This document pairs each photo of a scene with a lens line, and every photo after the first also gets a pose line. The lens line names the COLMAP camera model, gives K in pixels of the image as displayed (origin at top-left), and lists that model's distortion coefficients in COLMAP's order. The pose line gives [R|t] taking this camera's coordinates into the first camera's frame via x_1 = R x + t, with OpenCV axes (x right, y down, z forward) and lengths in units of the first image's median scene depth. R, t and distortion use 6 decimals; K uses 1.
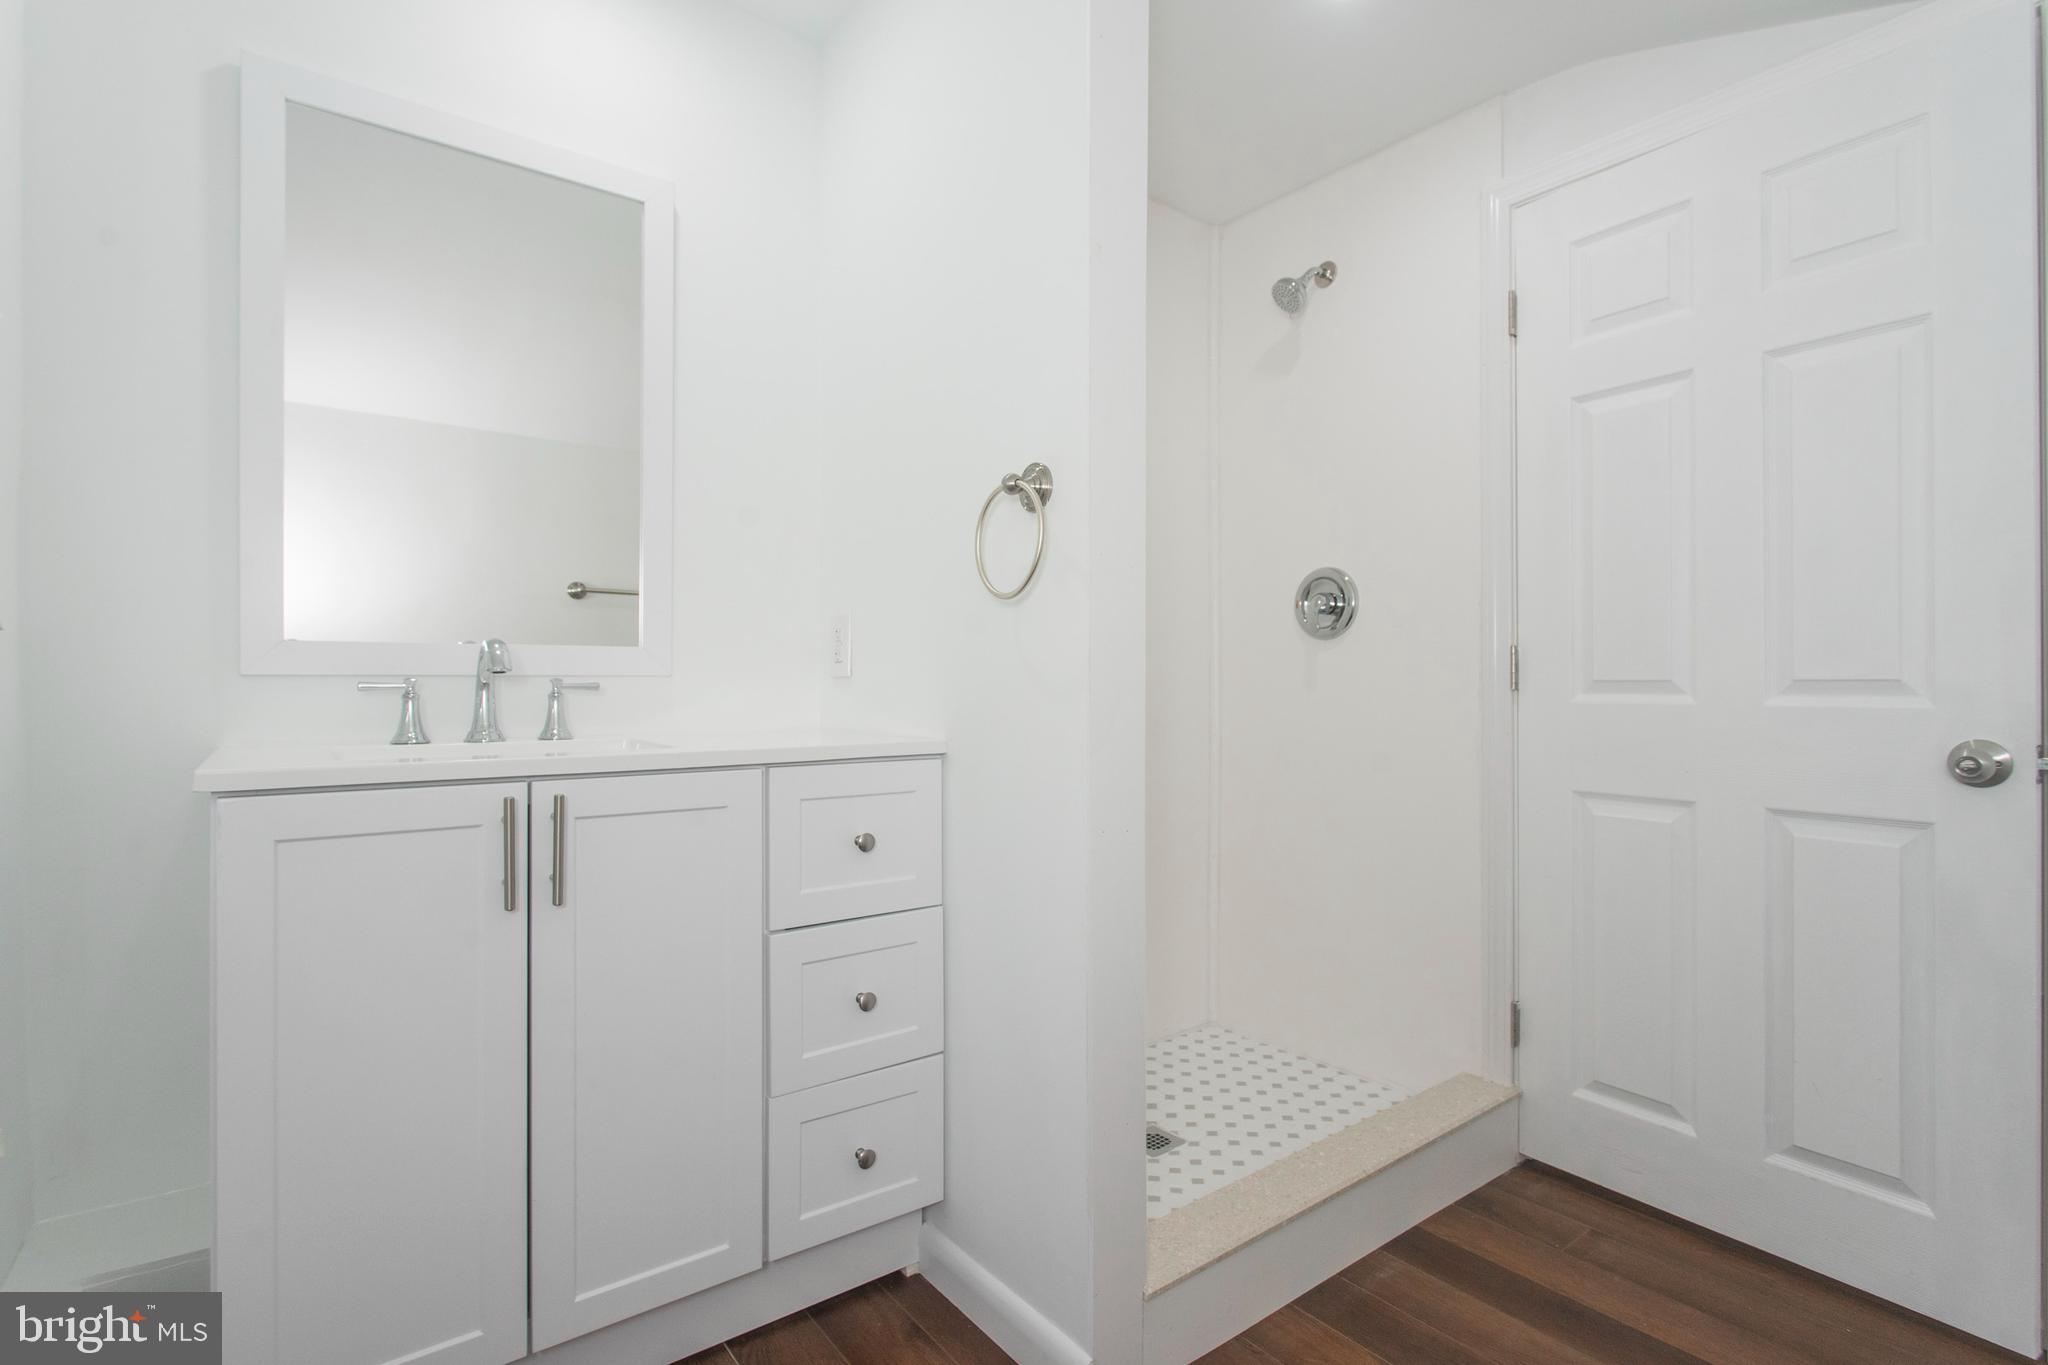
lens RADIAL K [[974.3, 0, 1022.3], [0, 974.3, 674.3], [0, 0, 1]] dist [-0.004336, 0.003504]
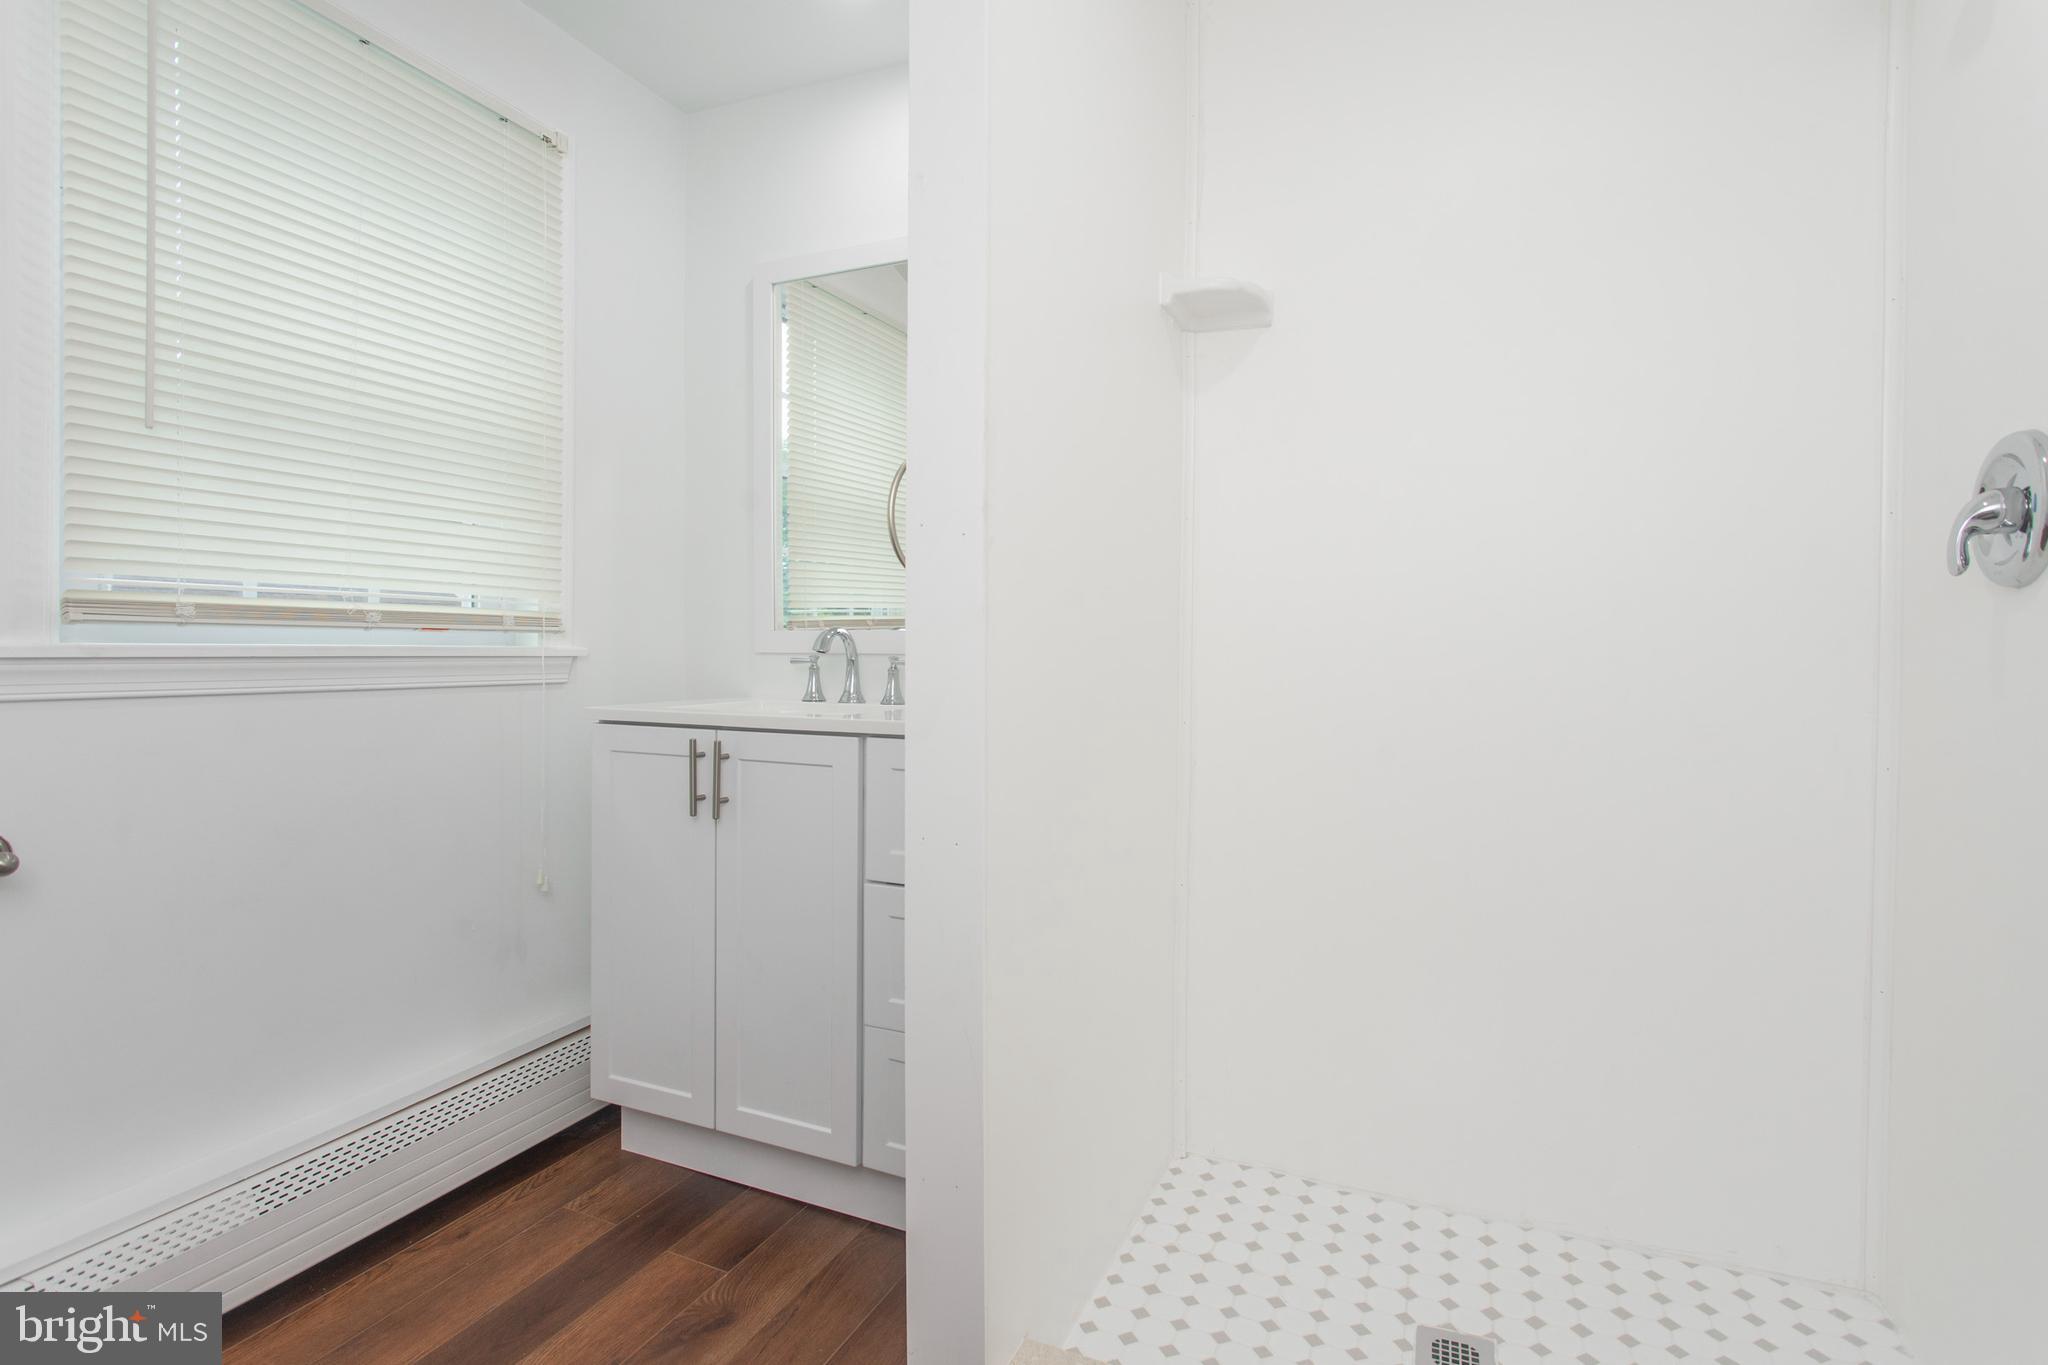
lens RADIAL K [[974.3, 0, 1023.4], [0, 974.3, 649.7], [0, 0, 1]] dist [-0.004336, 0.003504]
pose [[0.487536, 0.002643, -0.873099, 0.832178], [-0.000859, 0.999996, 0.002548, -0.010465], [0.873103, -0.000492, 0.487536, 0.601453]]
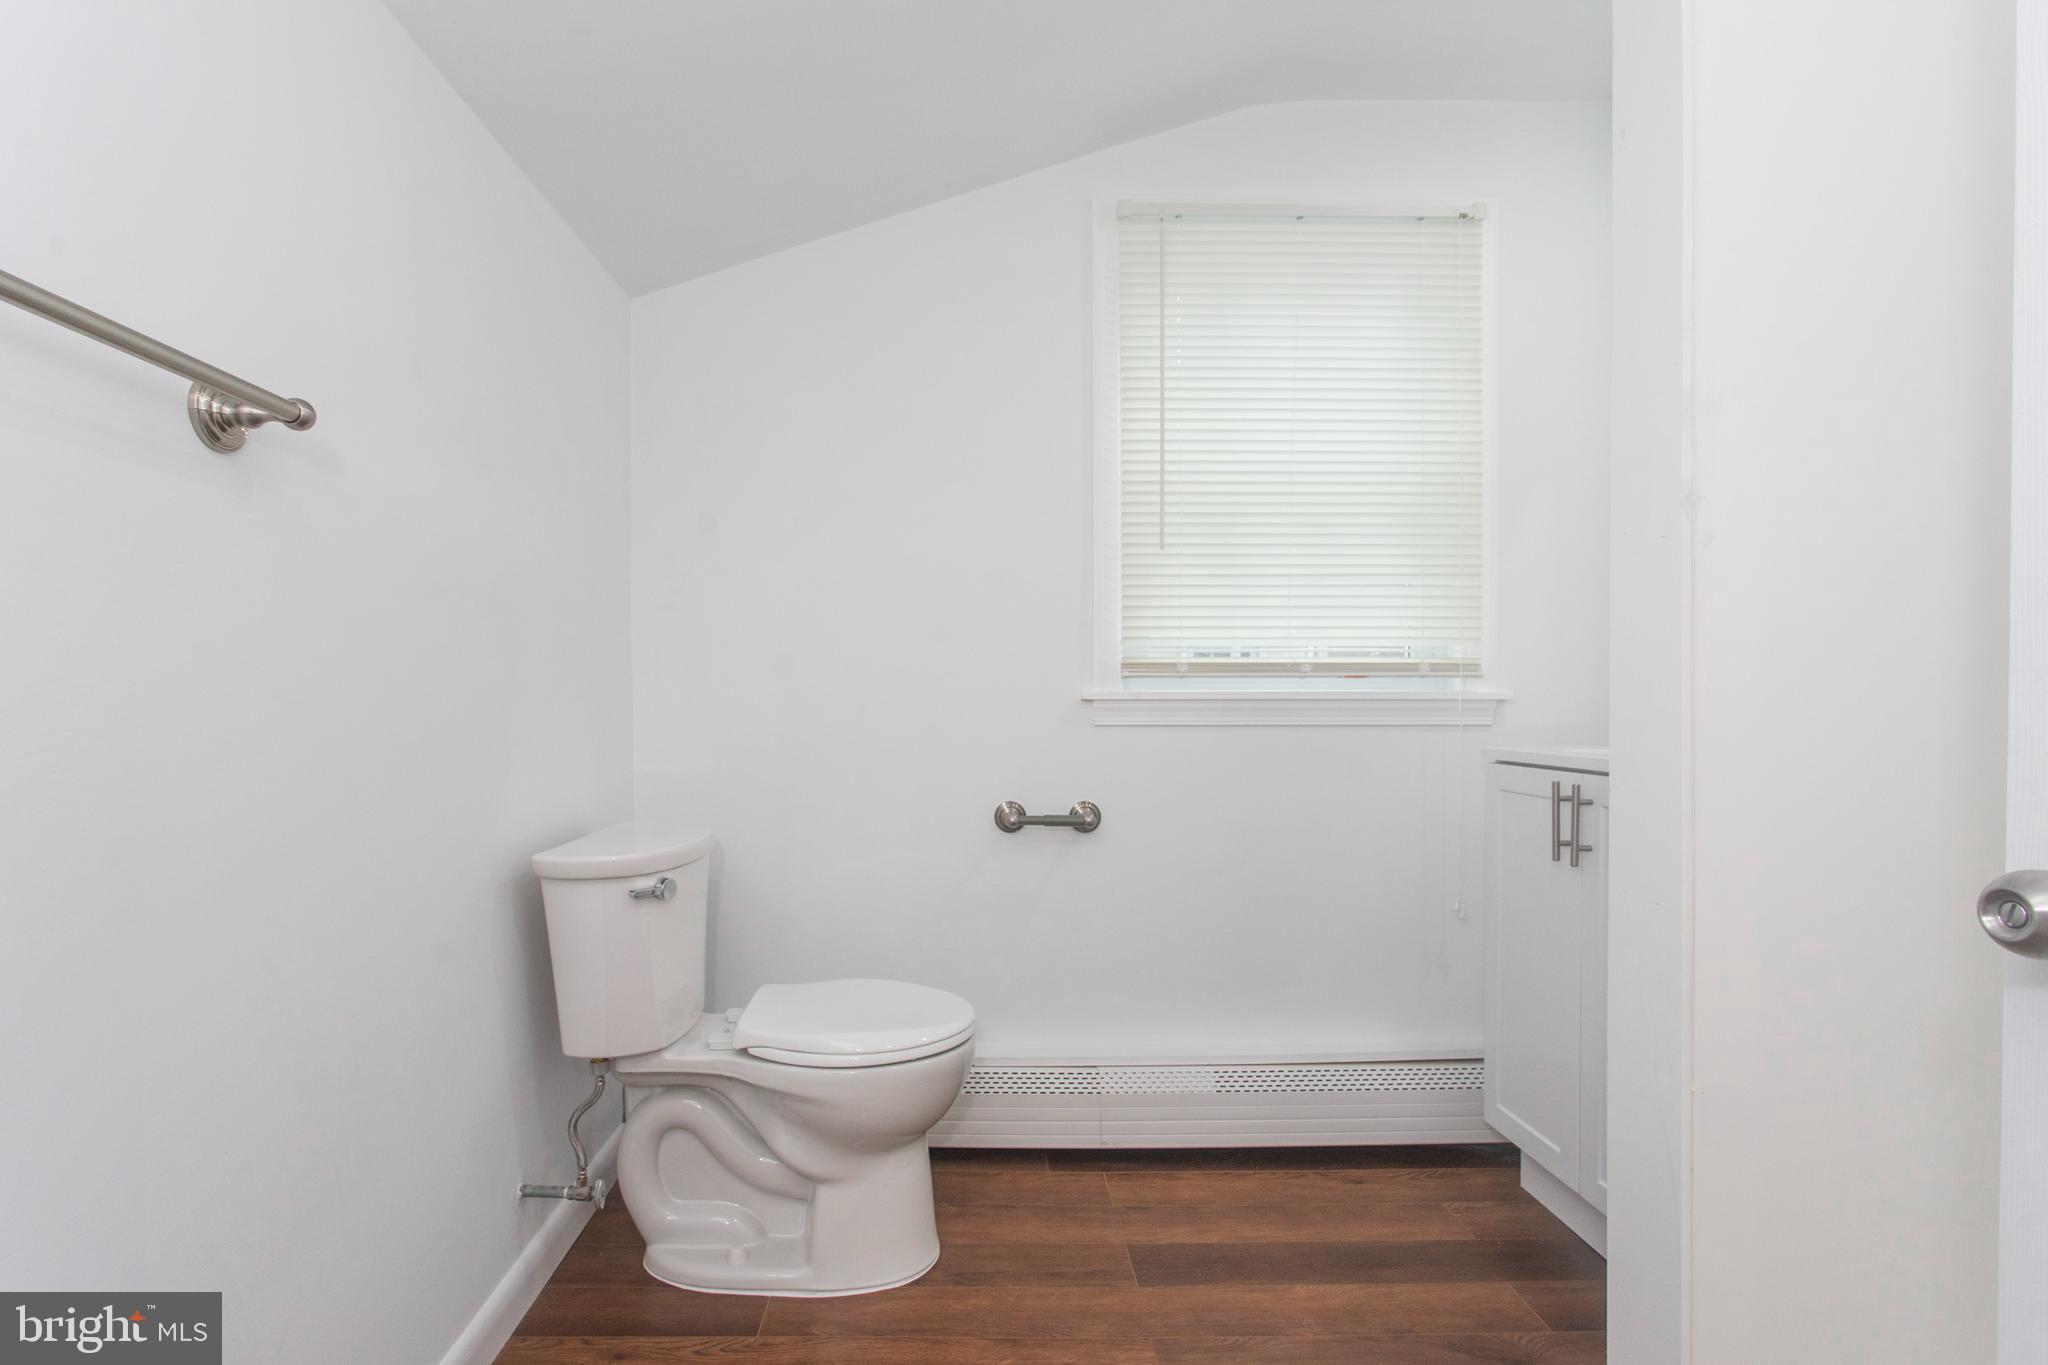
lens RADIAL K [[974.3, 0, 980.2], [0, 974.3, 715.4], [0, 0, 1]] dist [-0.004336, 0.003504]
pose [[-0.578203, 0.009187, -0.815841, 0.931860], [0.004689, 0.999958, 0.007937, 0.012427], [0.815879, 0.000764, -0.578222, 0.948850]]
